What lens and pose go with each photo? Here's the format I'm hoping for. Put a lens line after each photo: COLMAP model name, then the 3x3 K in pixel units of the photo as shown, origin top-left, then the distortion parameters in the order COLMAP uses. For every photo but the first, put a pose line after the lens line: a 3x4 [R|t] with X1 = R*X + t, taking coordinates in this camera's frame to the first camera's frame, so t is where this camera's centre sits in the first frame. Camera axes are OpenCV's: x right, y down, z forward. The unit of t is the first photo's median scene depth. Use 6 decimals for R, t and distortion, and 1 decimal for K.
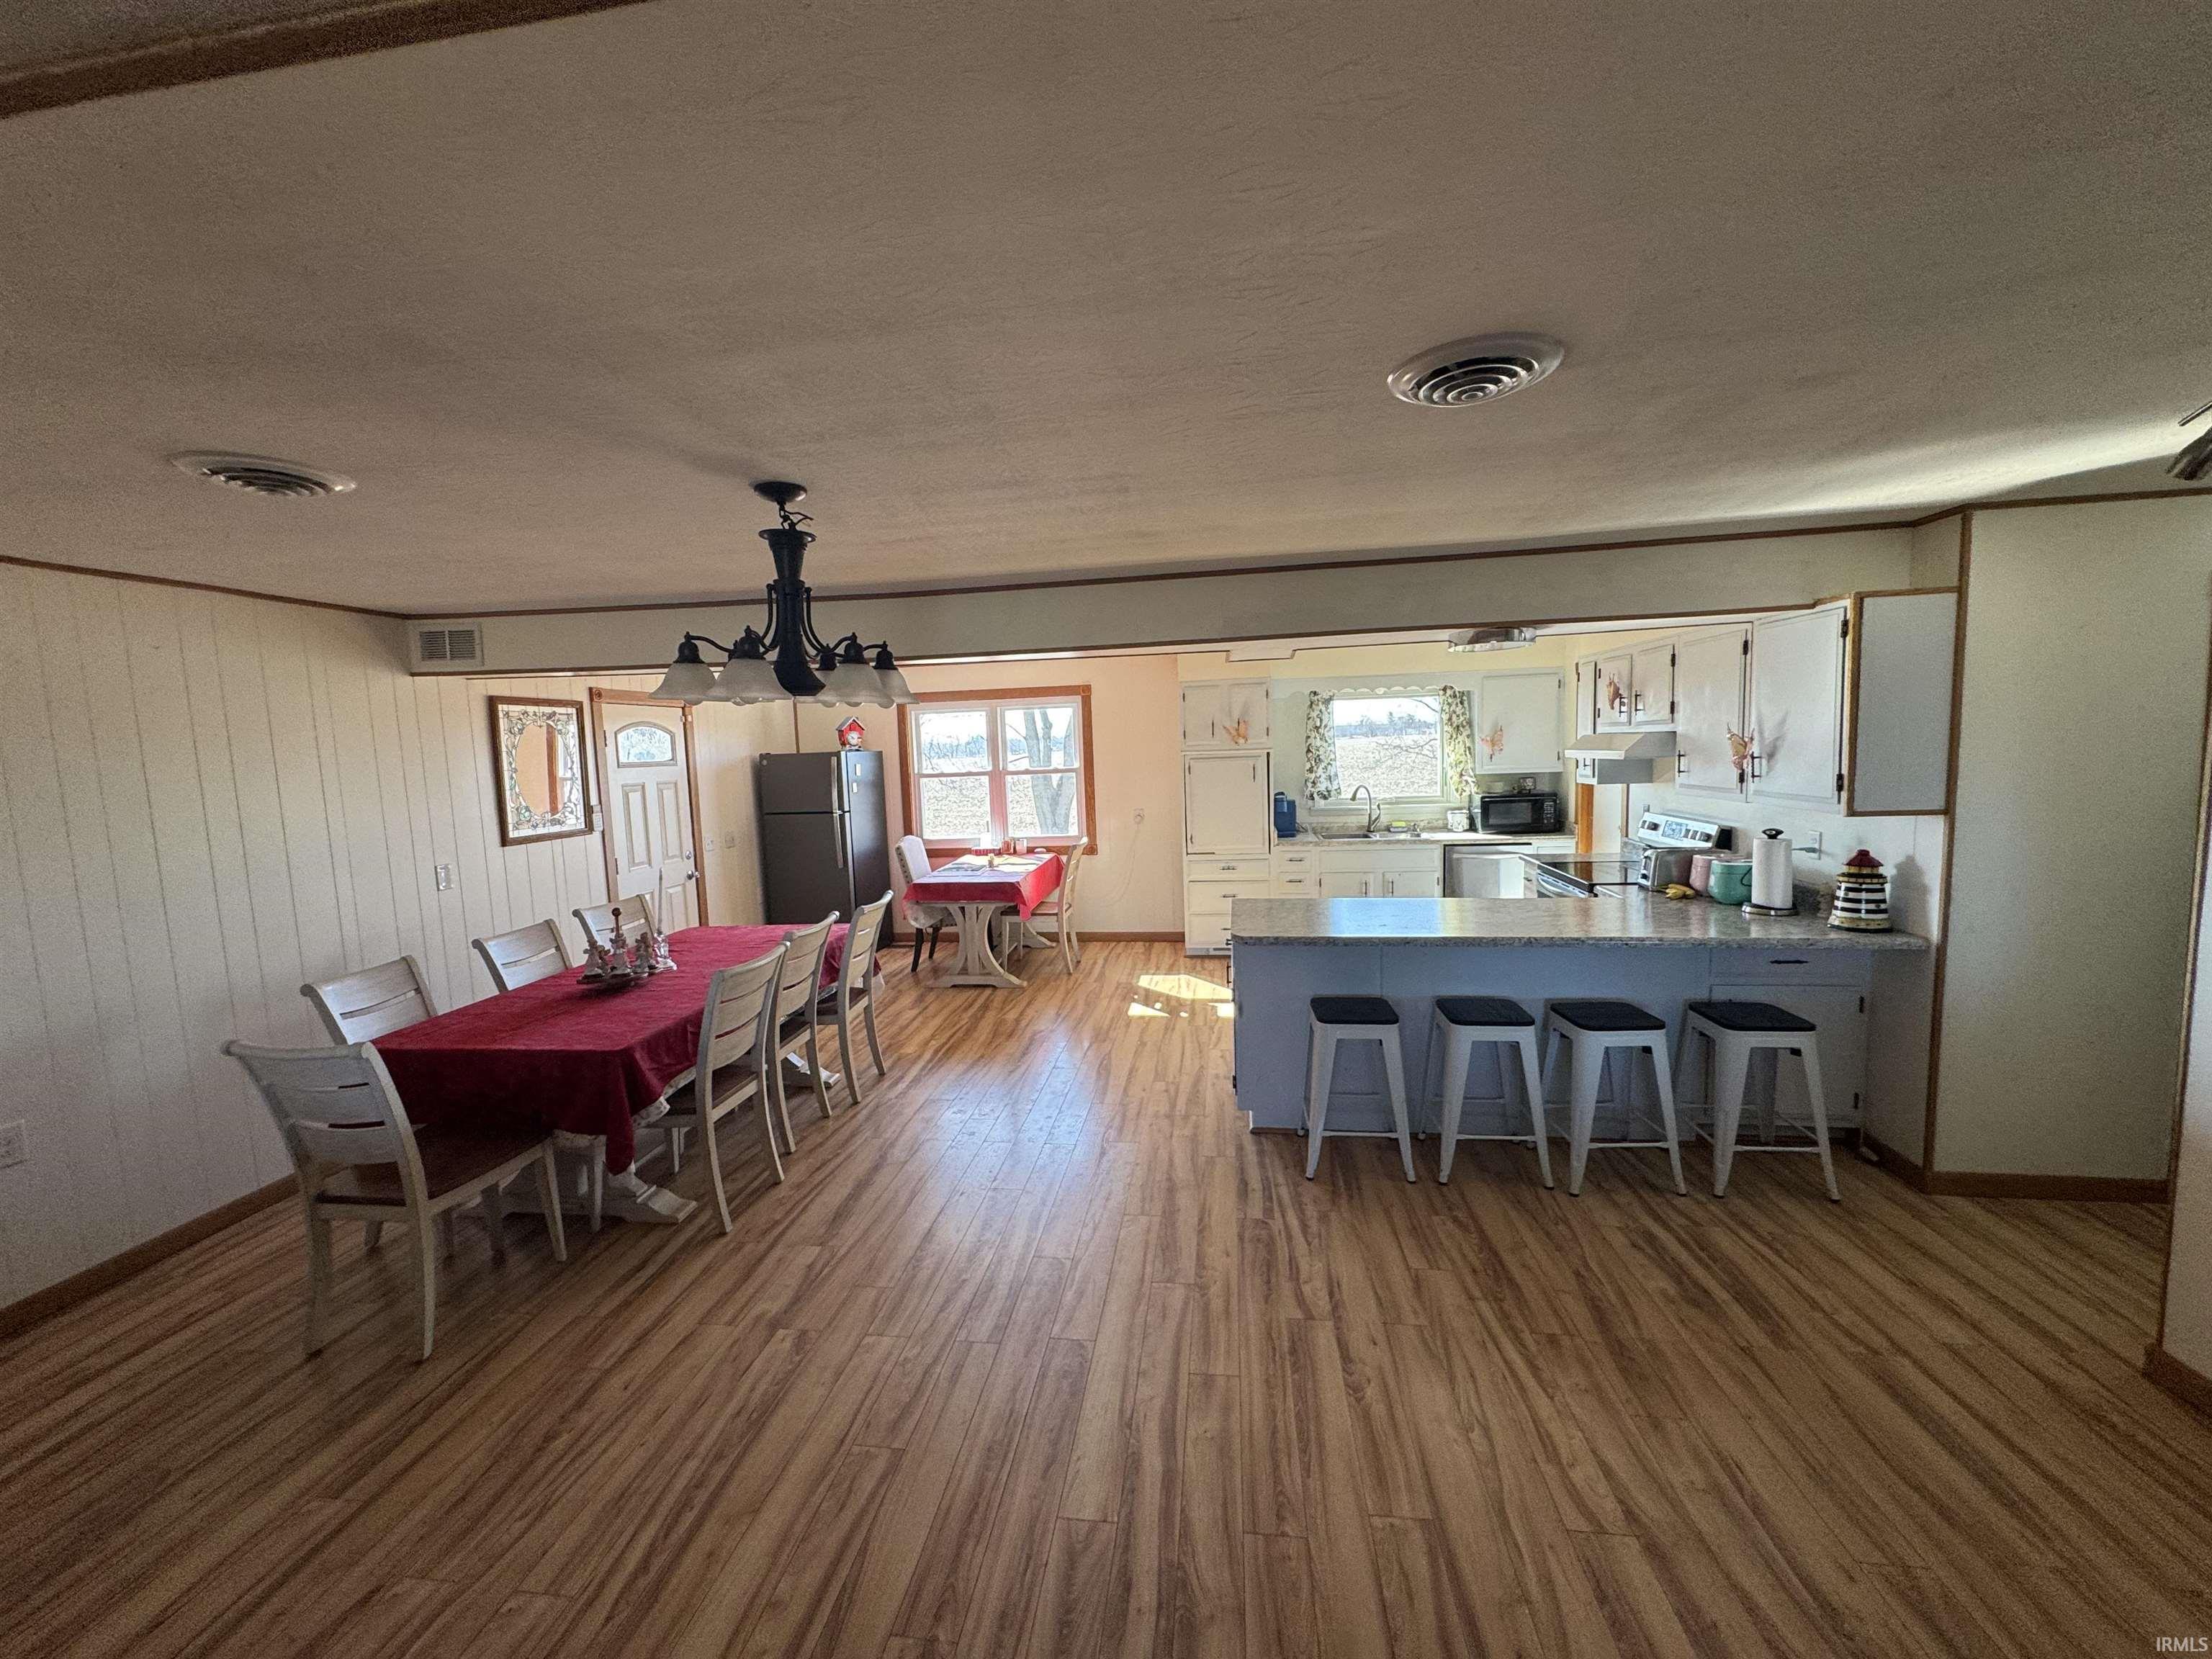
lens RADIAL K [[880.4, 0, 1101.4], [0, 880.4, 829.4], [0, 0, 1]] dist [-0.002446, 0.000738]
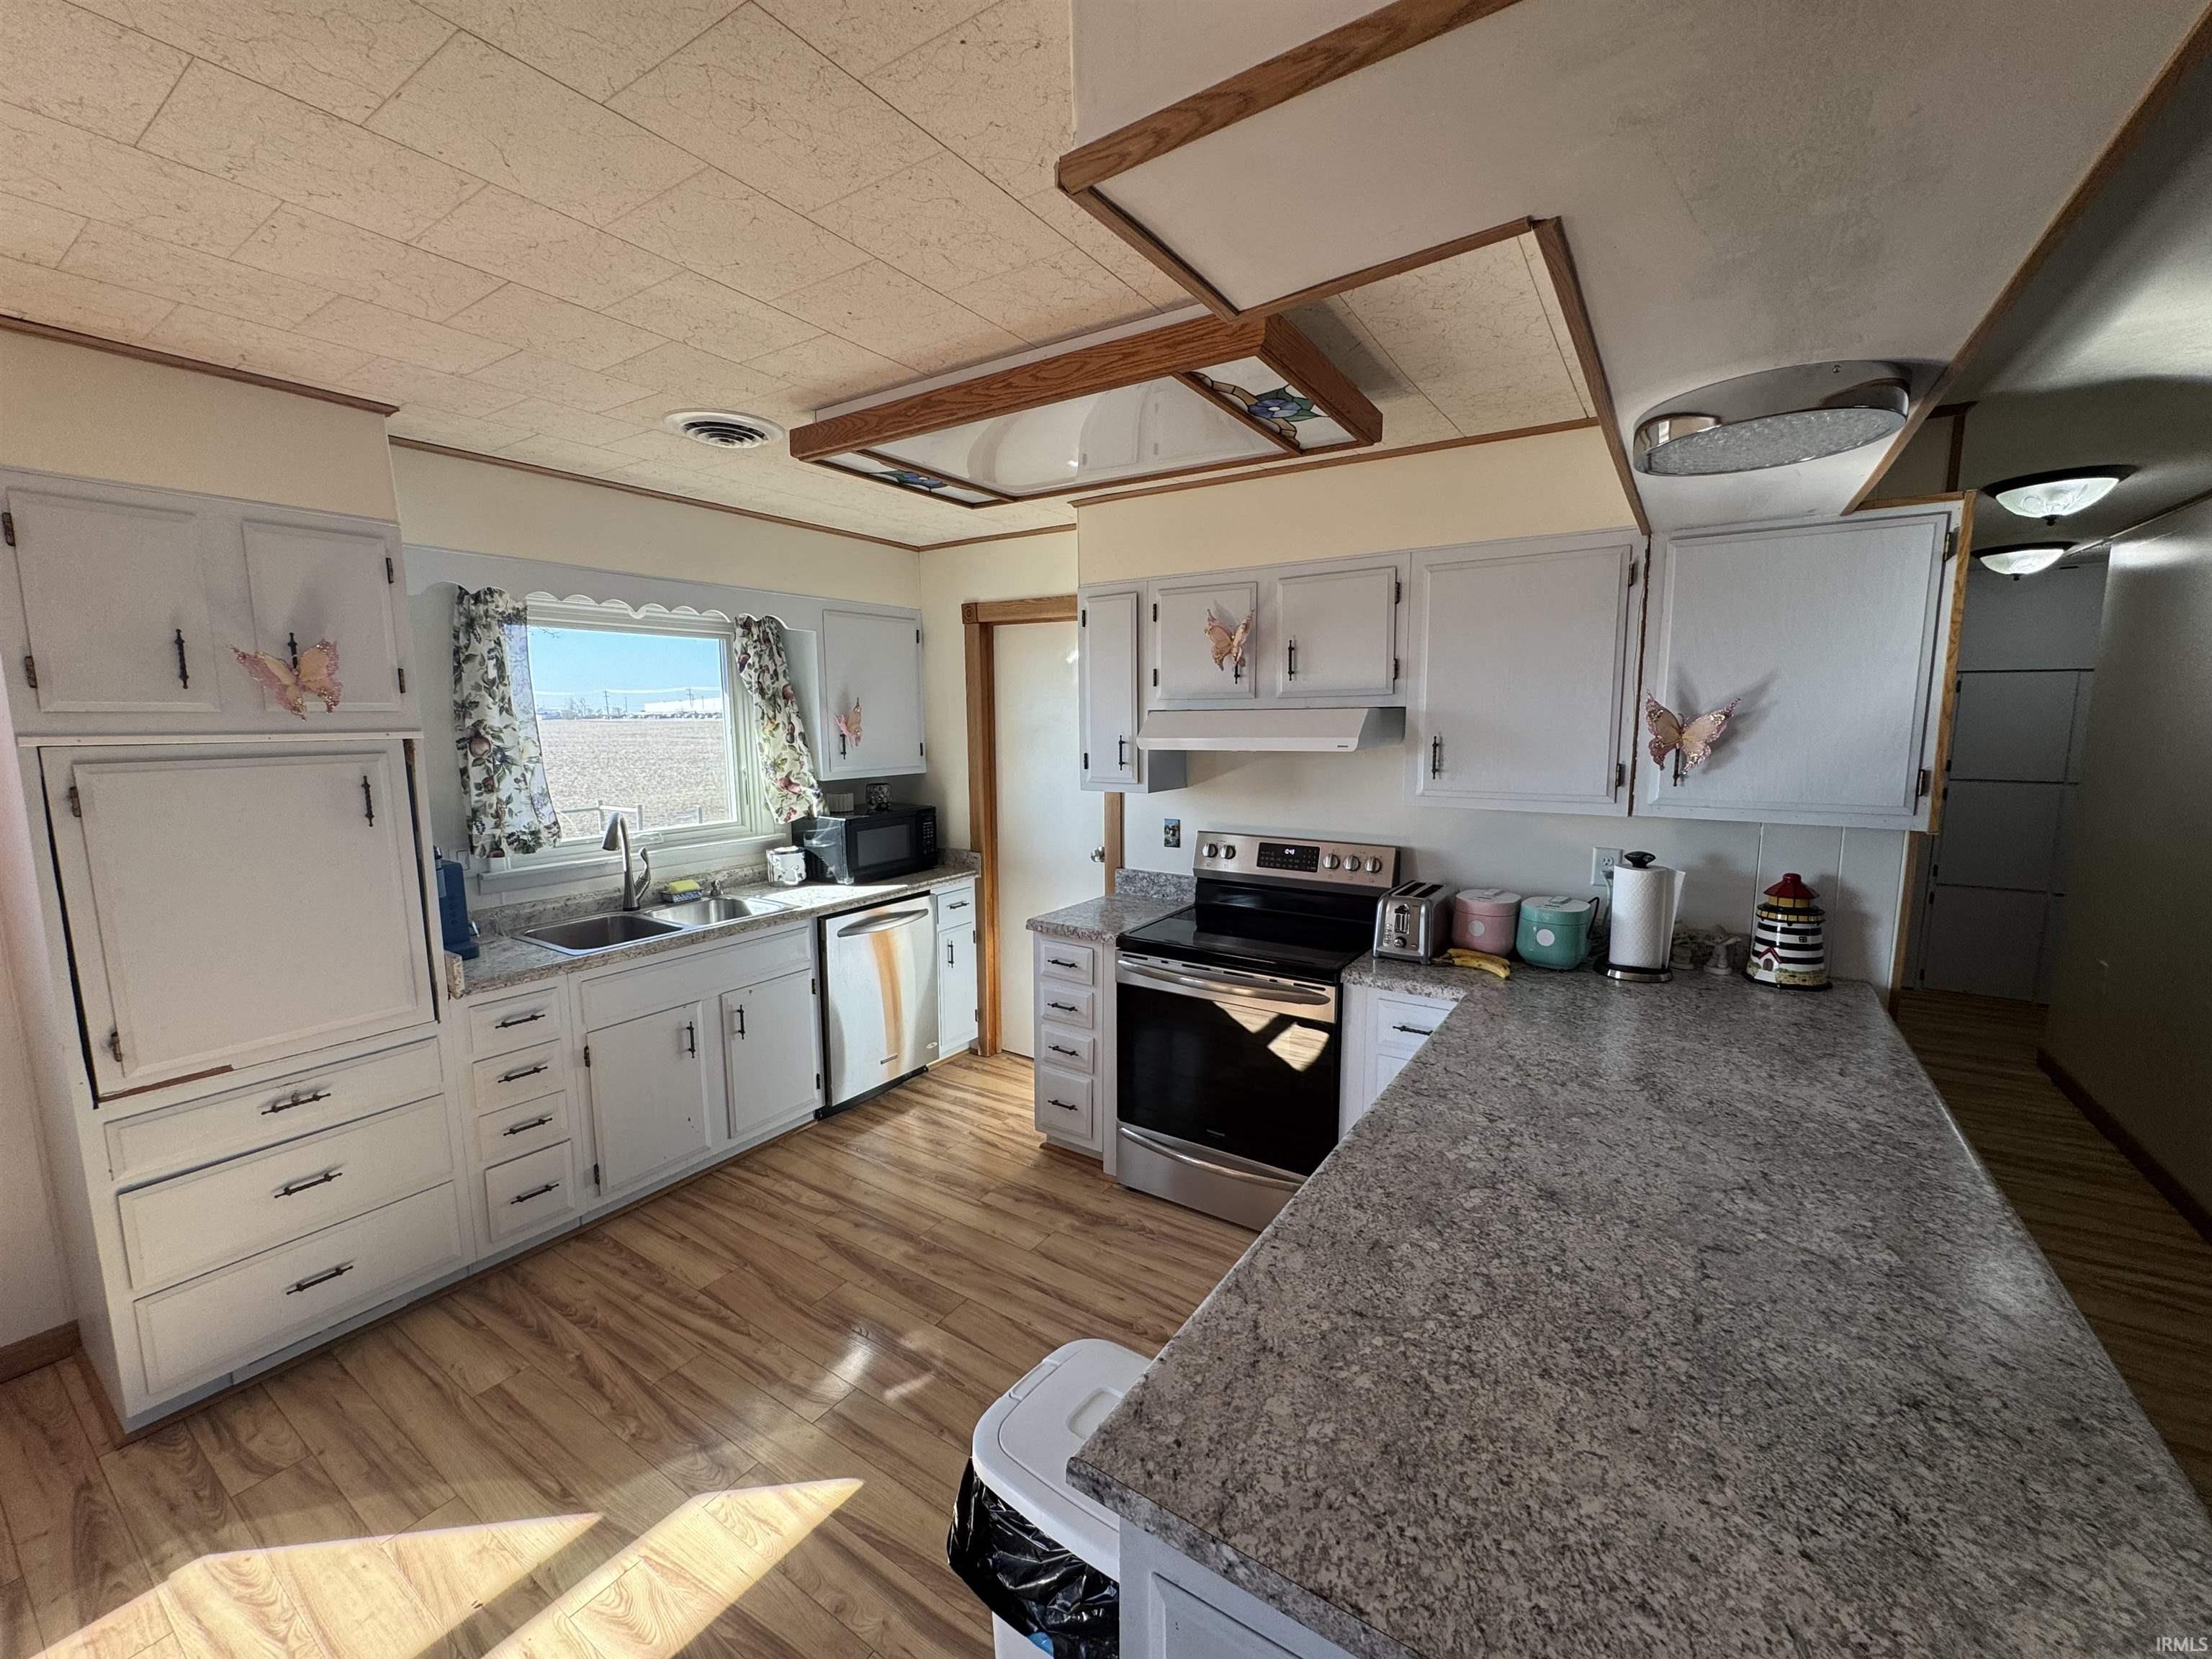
lens RADIAL K [[880.4, 0, 1101.4], [0, 880.4, 829.4], [0, 0, 1]] dist [-0.002446, 0.000738]
pose [[0.425286, -0.084476, 0.901108, -0.014633], [0.080195, 0.995236, 0.055452, -0.061535], [-0.901499, 0.048682, 0.430034, 0.747902]]
